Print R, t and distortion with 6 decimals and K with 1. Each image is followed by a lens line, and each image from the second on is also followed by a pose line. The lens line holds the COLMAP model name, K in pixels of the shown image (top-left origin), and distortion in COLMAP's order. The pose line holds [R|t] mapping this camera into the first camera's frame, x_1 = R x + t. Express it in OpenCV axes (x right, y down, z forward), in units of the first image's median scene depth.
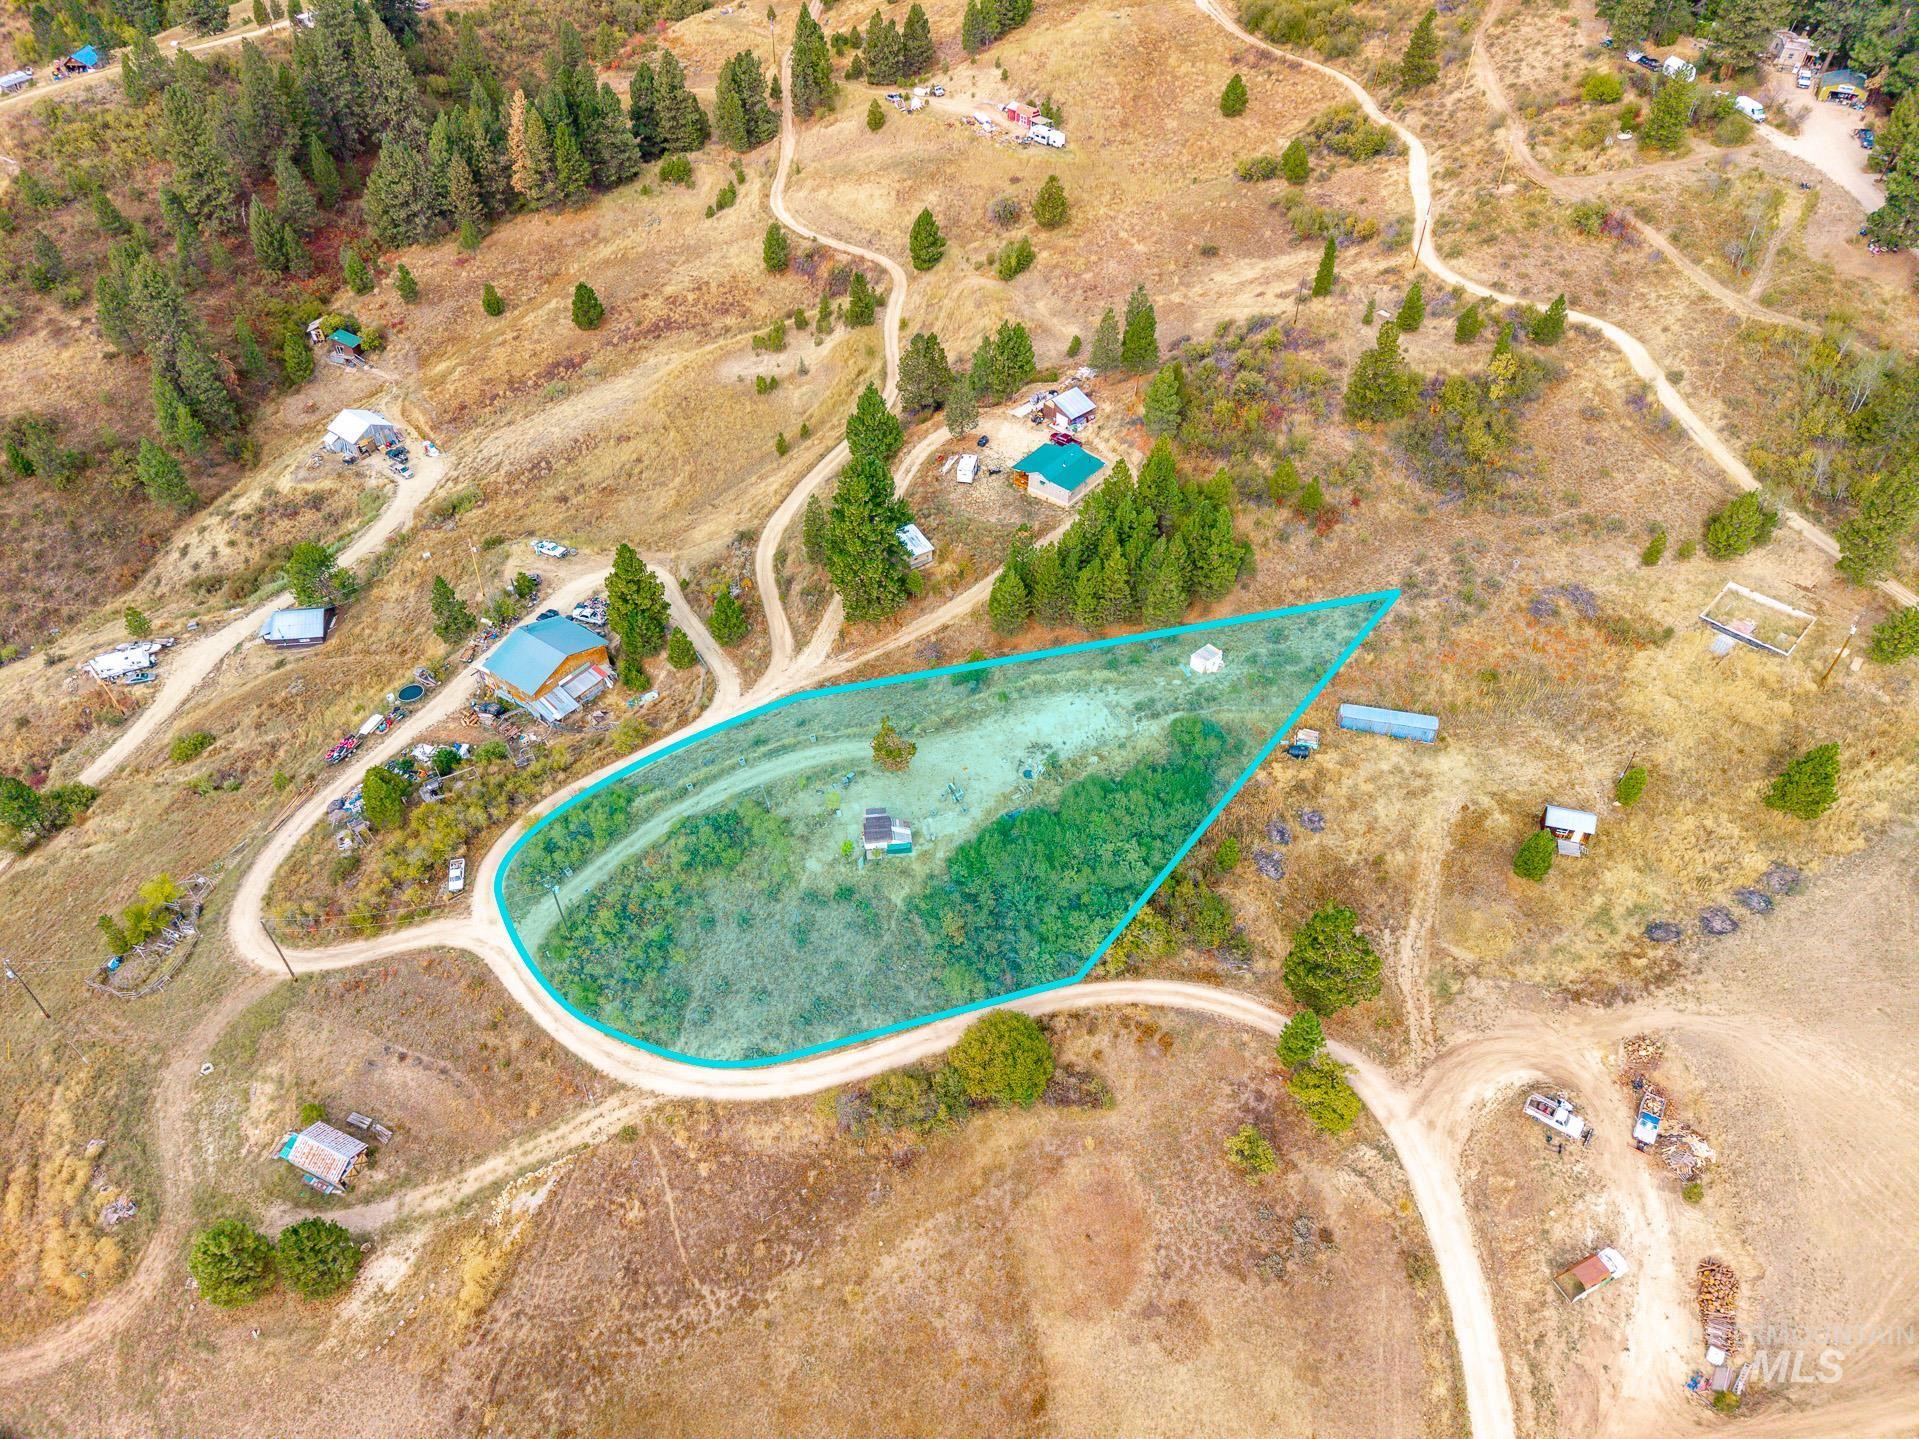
lens RADIAL K [[1284.3, 0, 965.3], [0, 1284.3, 716.6], [0, 0, 1]] dist [0.016090, -0.021044]
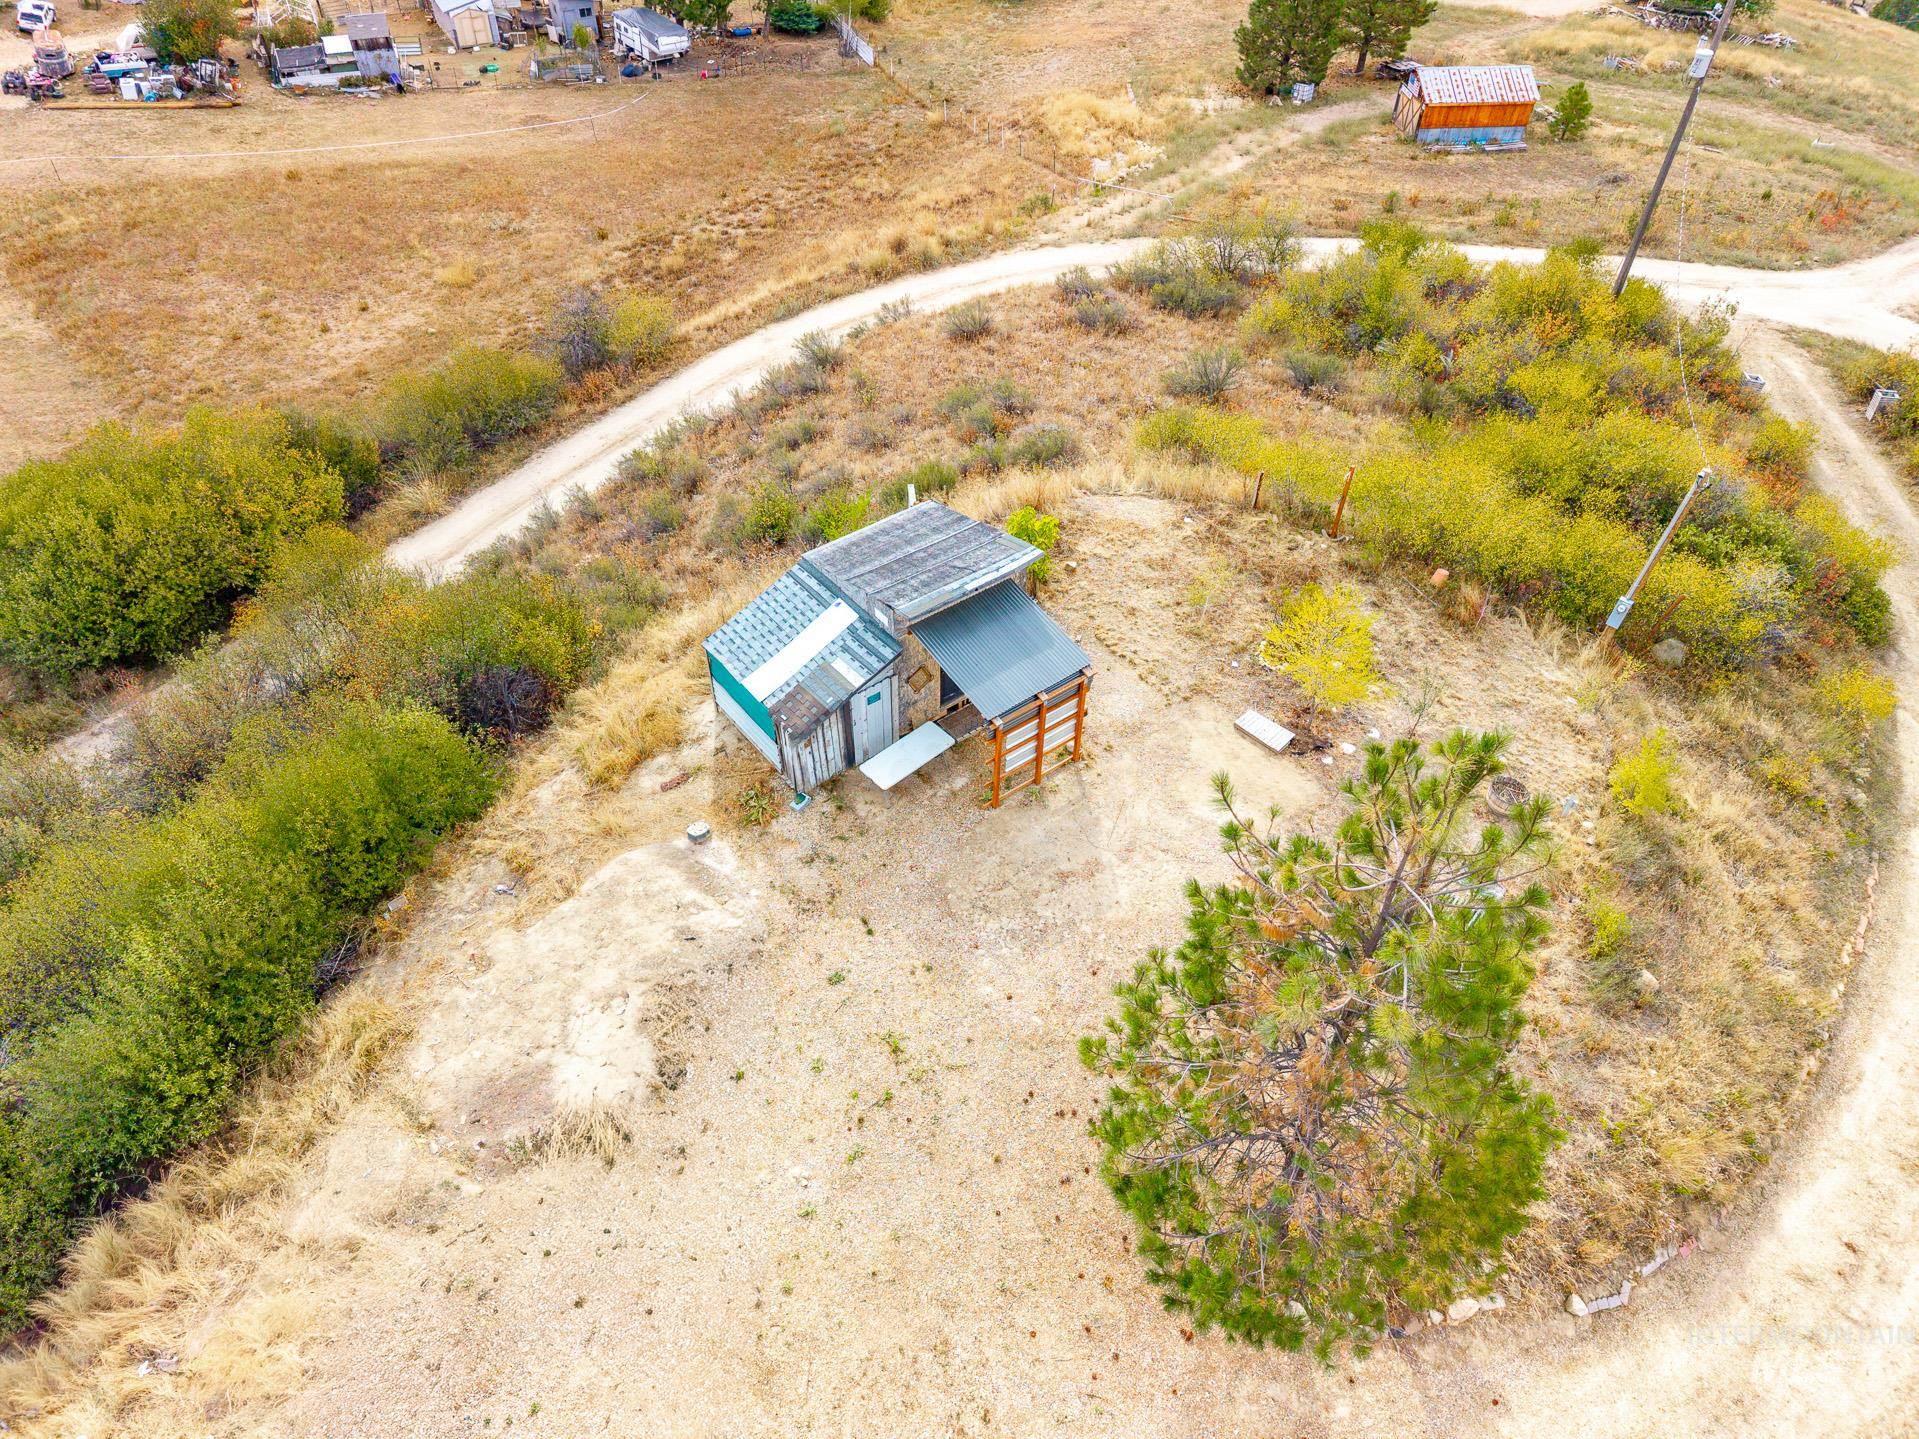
lens RADIAL K [[1284.3, 0, 962.4], [0, 1284.3, 714.9], [0, 0, 1]] dist [0.016090, -0.021044]
pose [[-0.859239, 0.350088, -0.373024, -0.007024], [-0.366761, 0.086782, 0.926259, -0.059136], [0.356644, 0.932688, 0.053833, 0.954969]]
